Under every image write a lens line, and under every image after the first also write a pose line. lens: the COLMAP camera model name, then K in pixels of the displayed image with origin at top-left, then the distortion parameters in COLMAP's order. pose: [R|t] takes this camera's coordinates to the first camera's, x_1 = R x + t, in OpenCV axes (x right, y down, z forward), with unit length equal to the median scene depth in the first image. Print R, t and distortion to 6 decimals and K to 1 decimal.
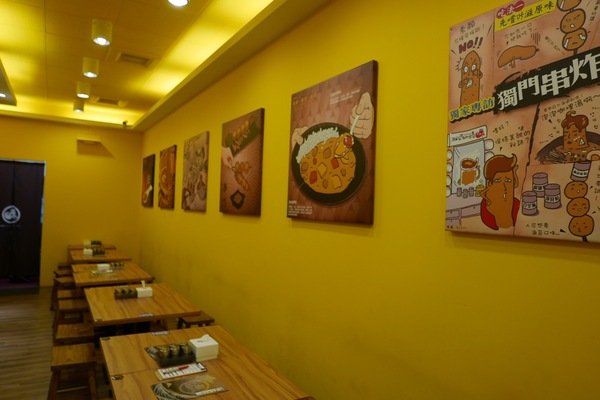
lens RADIAL K [[413.8, 0, 298.5], [0, 413.8, 195.2], [0, 0, 1]] dist [-0.020715, 0.008087]
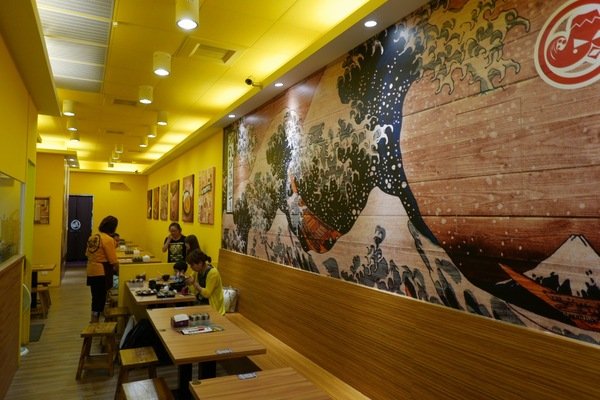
lens RADIAL K [[413.8, 0, 301.5], [0, 413.8, 200.4], [0, 0, 1]] dist [-0.020715, 0.008087]
pose [[0.997893, -0.023411, -0.060506, 0.405362], [0.022670, 0.999660, -0.012915, -0.014178], [0.060788, 0.011516, 0.998084, -0.751241]]
